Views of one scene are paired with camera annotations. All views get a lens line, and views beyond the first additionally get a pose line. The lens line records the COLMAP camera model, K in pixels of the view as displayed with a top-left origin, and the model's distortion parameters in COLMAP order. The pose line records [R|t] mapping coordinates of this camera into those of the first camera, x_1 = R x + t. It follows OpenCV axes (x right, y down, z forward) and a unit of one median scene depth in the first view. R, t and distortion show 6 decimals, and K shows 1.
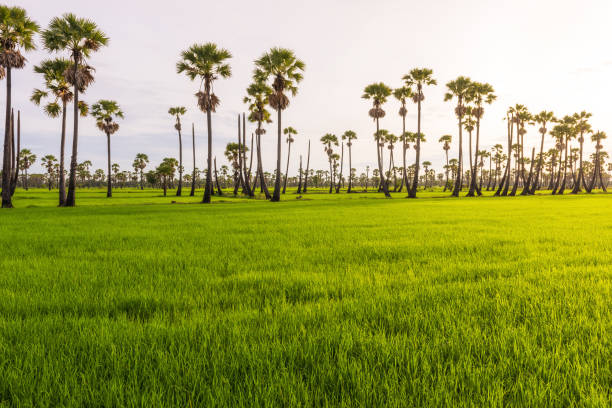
lens RADIAL K [[418.3, 0, 306.0], [0, 418.3, 204.0], [0, 0, 1]] dist [0.001445, -0.003027]
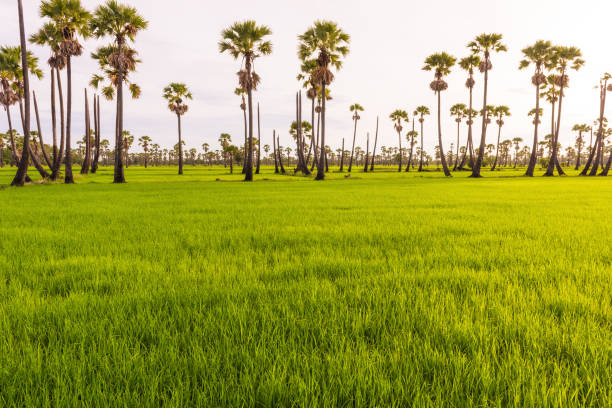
lens RADIAL K [[411.1, 0, 306.0], [0, 411.1, 204.0], [0, 0, 1]] dist [0.004233, -0.006897]
pose [[0.978624, 0.021161, -0.204567, 0.095532], [-0.010050, 0.998425, 0.055203, -0.002094], [0.205413, -0.051967, 0.977295, 0.038820]]
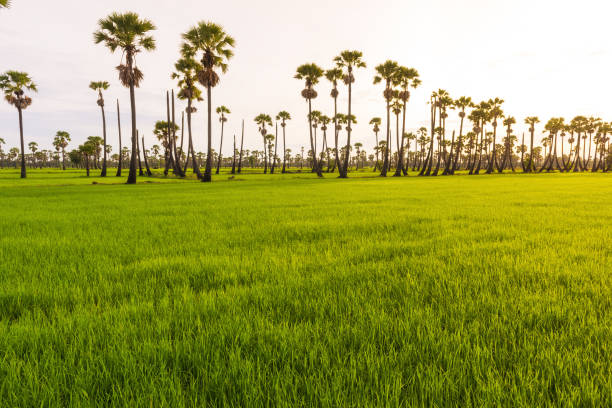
lens RADIAL K [[411.1, 0, 306.0], [0, 411.1, 204.0], [0, 0, 1]] dist [0.004233, -0.006897]
pose [[0.988235, -0.012395, 0.152438, 0.009690], [0.005036, 0.998807, 0.048567, 0.000300], [-0.152858, -0.047228, 0.987119, 0.011259]]
